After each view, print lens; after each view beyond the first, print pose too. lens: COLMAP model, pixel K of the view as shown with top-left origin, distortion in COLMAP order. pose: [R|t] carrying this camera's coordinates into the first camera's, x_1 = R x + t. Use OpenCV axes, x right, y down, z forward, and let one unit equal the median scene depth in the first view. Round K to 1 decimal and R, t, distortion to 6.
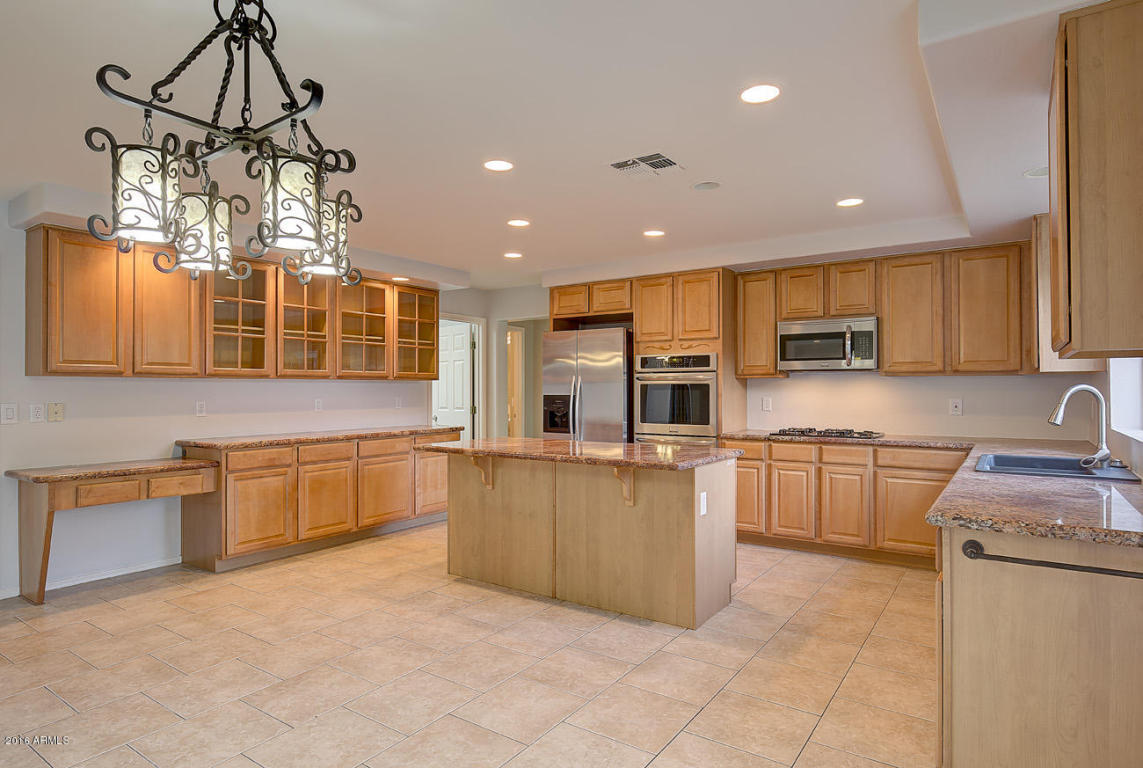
lens RADIAL K [[636.1, 0, 576.0], [0, 636.1, 381.8], [0, 0, 1]] dist [-0.000135, -0.002505]
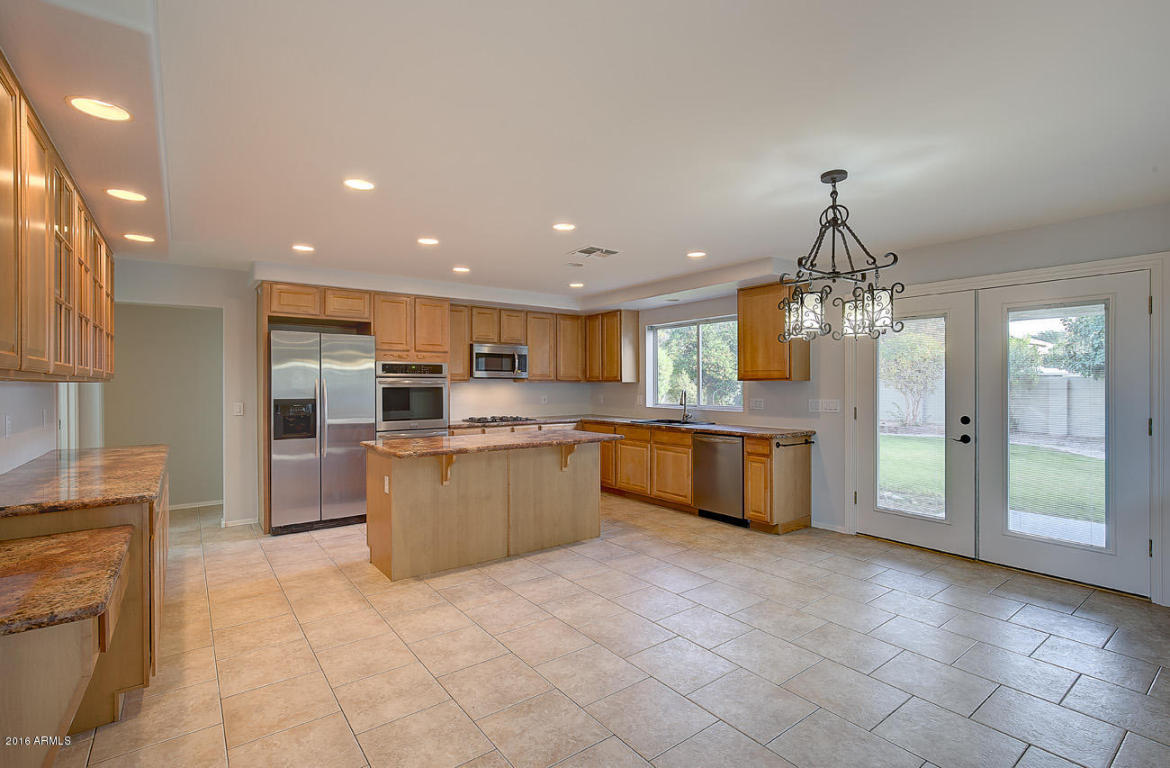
lens RADIAL K [[549.3, 0, 587.4], [0, 549.3, 383.1], [0, 0, 1]] dist [-0.002453, 0.002360]
pose [[0.313999, 0.002293, 0.949420, -0.955312], [-0.007804, 0.999970, 0.000166, -0.009487], [-0.949391, -0.007462, 0.314008, 0.465911]]
